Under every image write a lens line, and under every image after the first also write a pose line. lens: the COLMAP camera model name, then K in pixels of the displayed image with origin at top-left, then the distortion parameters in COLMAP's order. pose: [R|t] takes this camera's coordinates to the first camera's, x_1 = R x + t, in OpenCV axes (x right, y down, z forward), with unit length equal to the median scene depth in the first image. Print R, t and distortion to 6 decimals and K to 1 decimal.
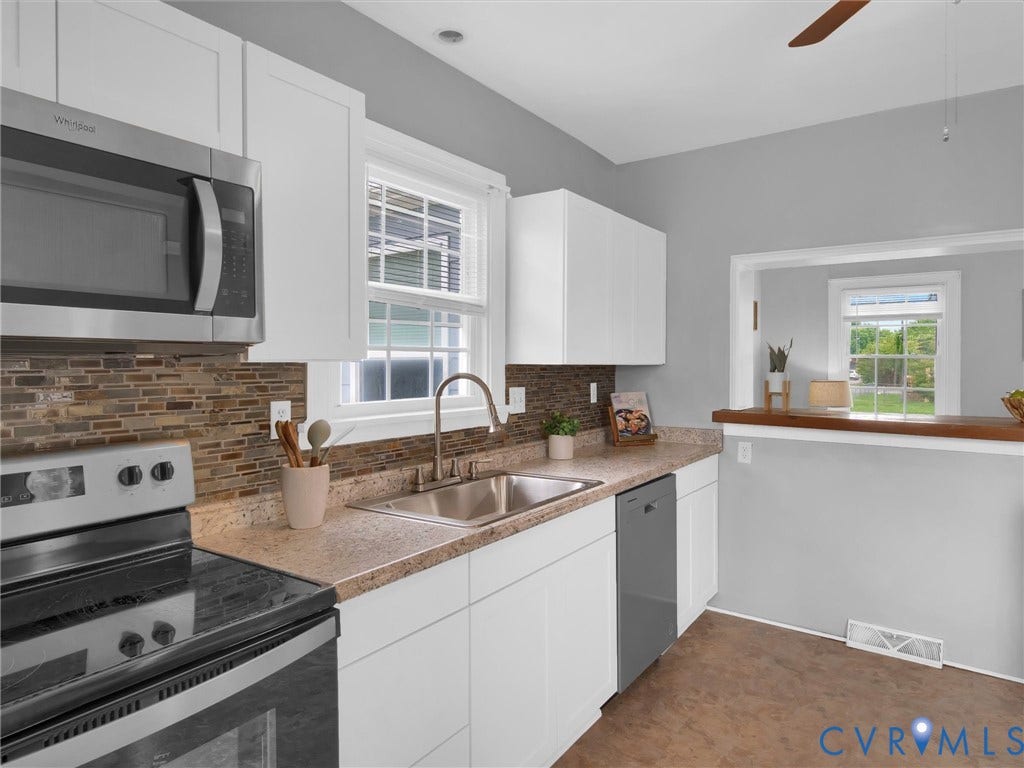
lens RADIAL K [[625.6, 0, 499.8], [0, 625.6, 367.3], [0, 0, 1]] dist [0.001787, -0.002802]
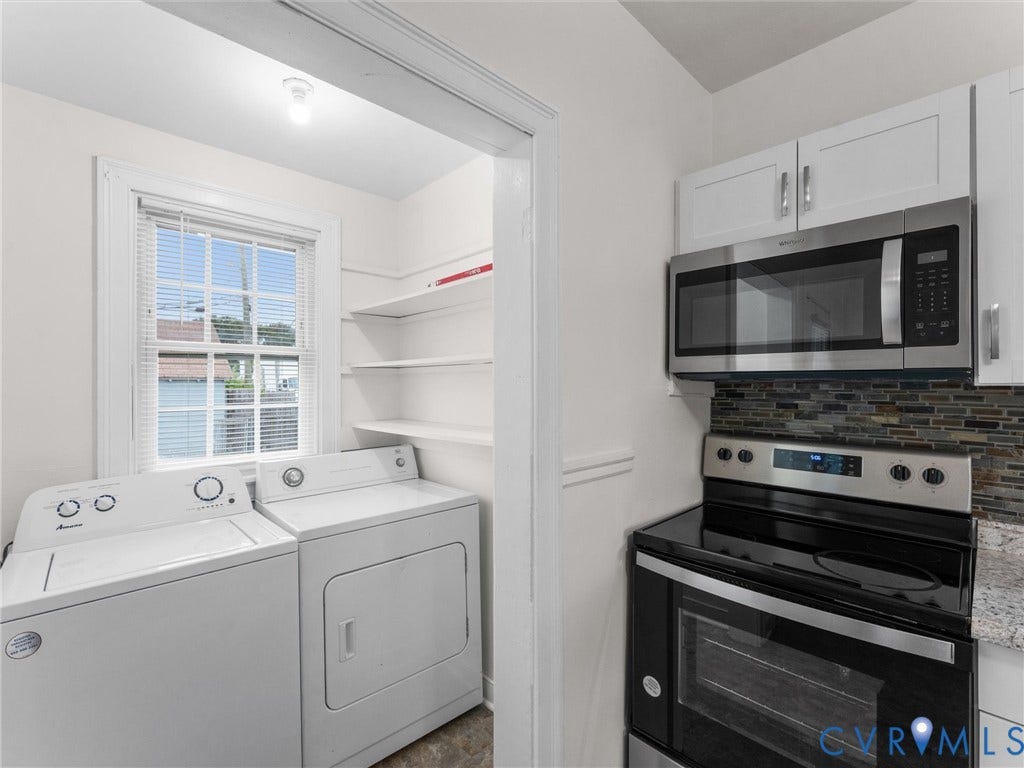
lens RADIAL K [[468.8, 0, 505.3], [0, 468.8, 381.5], [0, 0, 1]] dist [0.003227, -0.001590]
pose [[-0.182966, -0.002201, -0.983117, 0.335051], [-0.007980, 0.999968, -0.000754, -0.005433], [0.983087, 0.007707, -0.182977, 0.240110]]
